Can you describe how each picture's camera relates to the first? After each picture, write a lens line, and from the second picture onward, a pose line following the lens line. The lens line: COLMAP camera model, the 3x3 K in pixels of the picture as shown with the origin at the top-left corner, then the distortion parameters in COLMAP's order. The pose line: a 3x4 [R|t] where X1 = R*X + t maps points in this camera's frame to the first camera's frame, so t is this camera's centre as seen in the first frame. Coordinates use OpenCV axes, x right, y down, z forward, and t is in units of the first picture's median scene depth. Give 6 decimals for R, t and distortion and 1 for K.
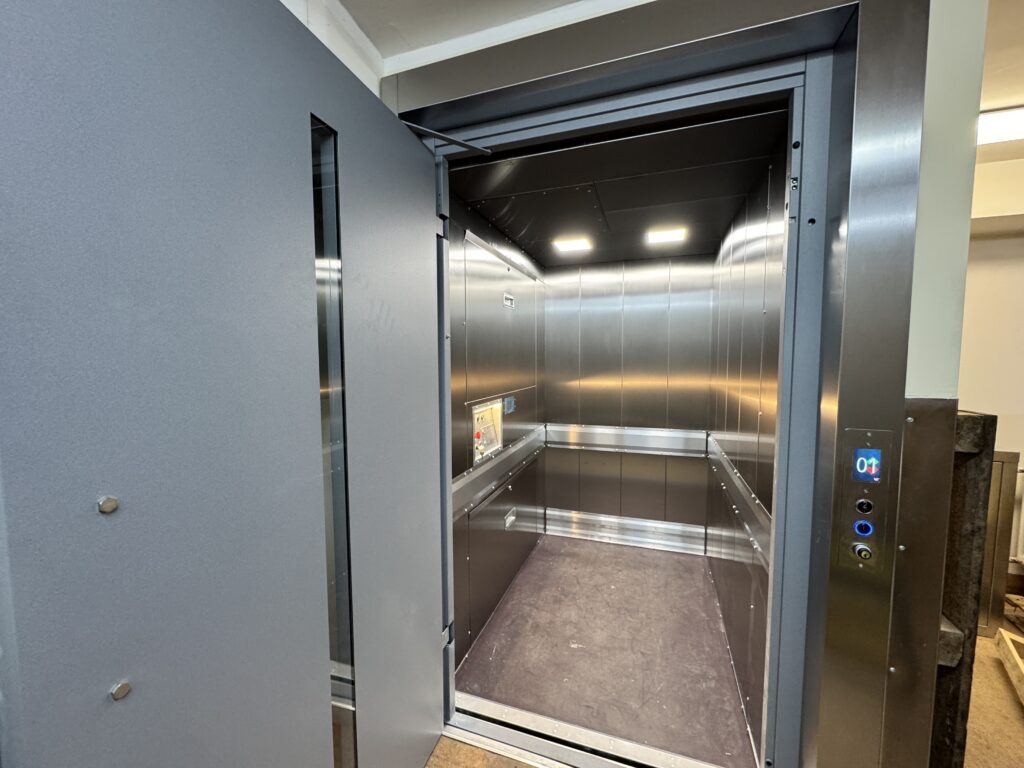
lens RADIAL K [[408.5, 0, 514.0], [0, 408.5, 385.5], [0, 0, 1]] dist [-0.004968, 0.000804]
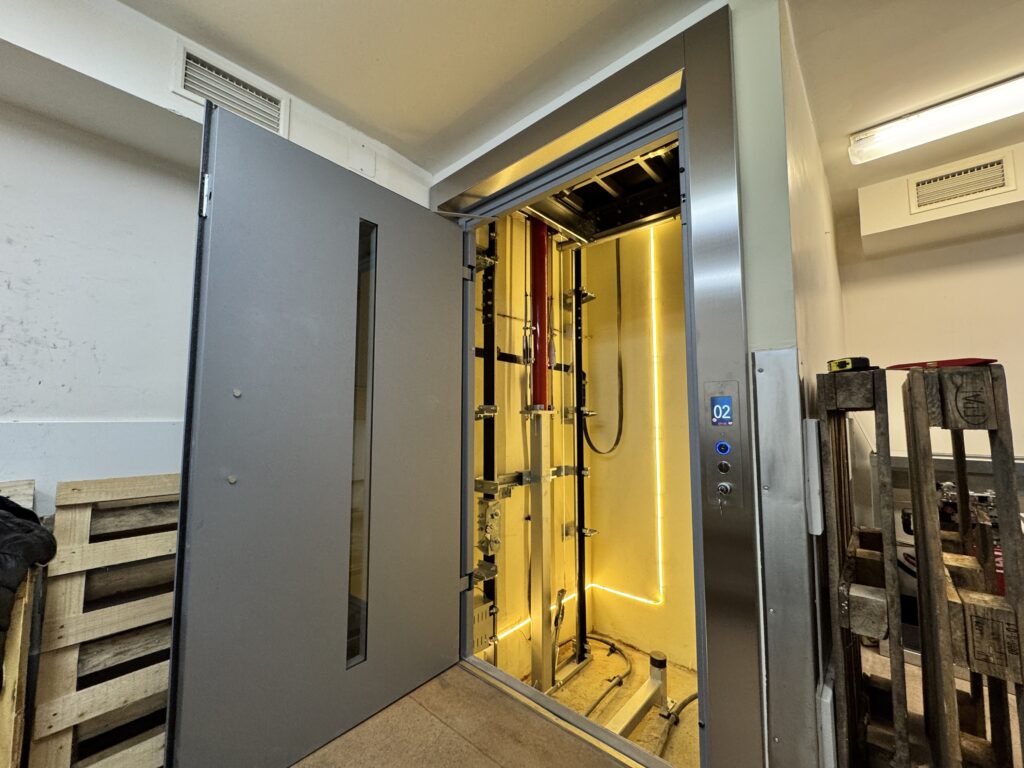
lens RADIAL K [[408.5, 0, 511.5], [0, 408.5, 384.4], [0, 0, 1]] dist [-0.004968, 0.000804]
pose [[0.924464, -0.028558, -0.380198, 0.281251], [-0.027818, 0.989481, -0.141963, 0.112068], [0.380253, 0.141815, 0.913945, -0.113315]]
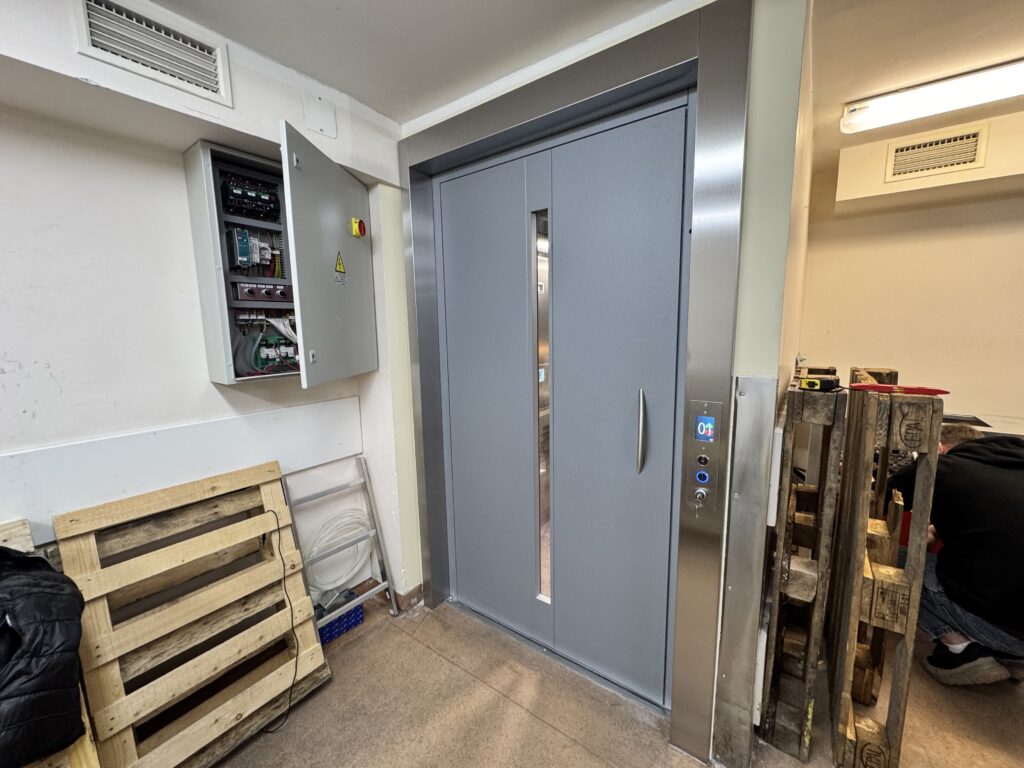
lens RADIAL K [[408.5, 0, 511.3], [0, 408.5, 383.8], [0, 0, 1]] dist [-0.004968, 0.000804]
pose [[0.958173, 0.024036, -0.285179, 0.239747], [-0.002453, 0.997120, 0.075798, -0.015744], [0.286180, -0.071928, 0.955472, -0.148029]]
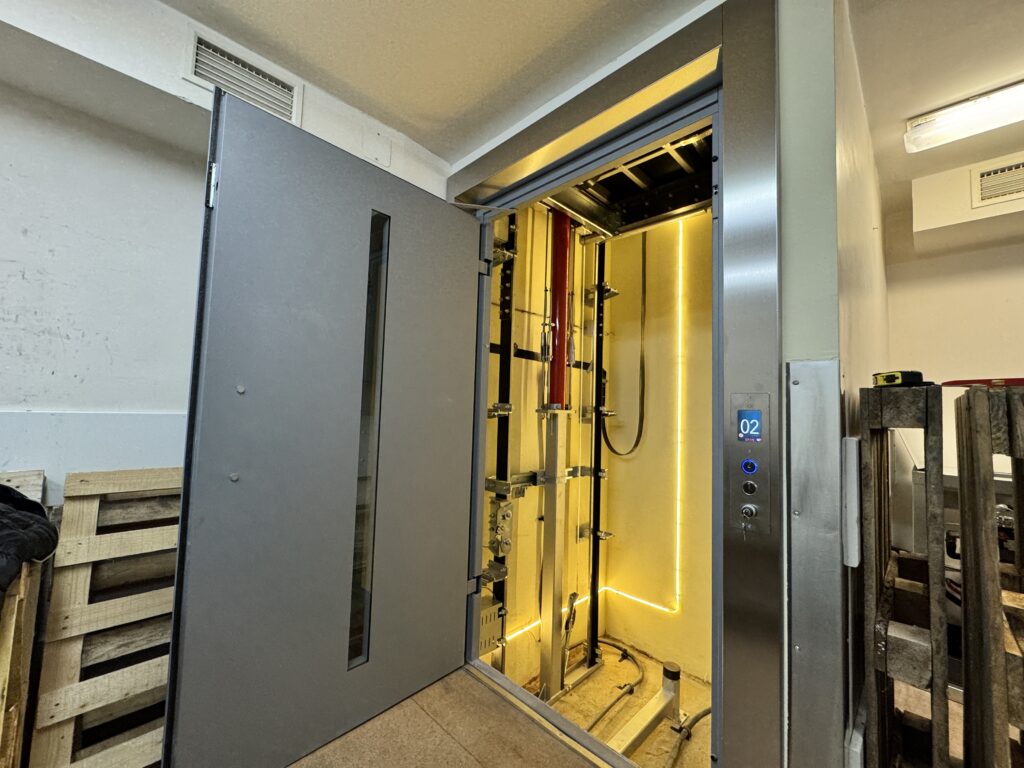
lens RADIAL K [[408.5, 0, 511.5], [0, 408.5, 384.6], [0, 0, 1]] dist [-0.004968, 0.000804]
pose [[0.903320, 0.004514, -0.428943, 0.283244], [-0.062316, 0.990718, -0.120806, 0.094685], [0.424417, 0.135857, 0.895217, -0.084372]]
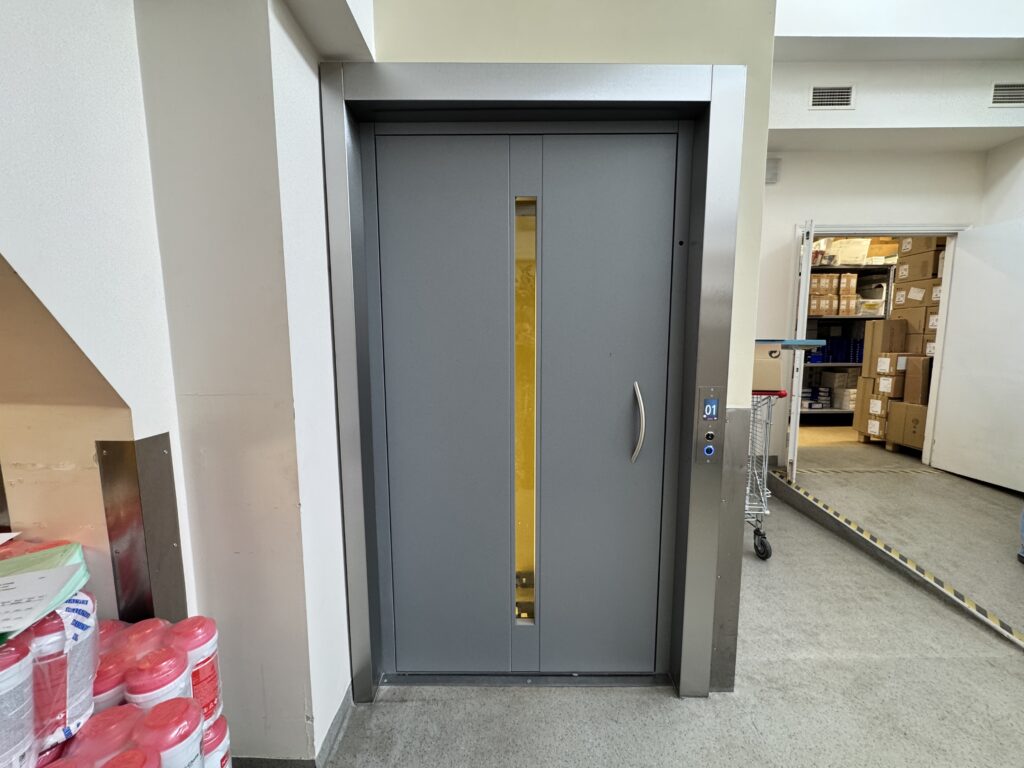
lens RADIAL K [[408.5, 0, 512.1], [0, 408.5, 384.4], [0, 0, 1]] dist [-0.004968, 0.000804]
pose [[0.946133, -0.031250, 0.322266, -0.117305], [0.018423, 0.998915, 0.042777, 0.009119], [-0.323253, -0.034536, 0.945682, -0.071010]]
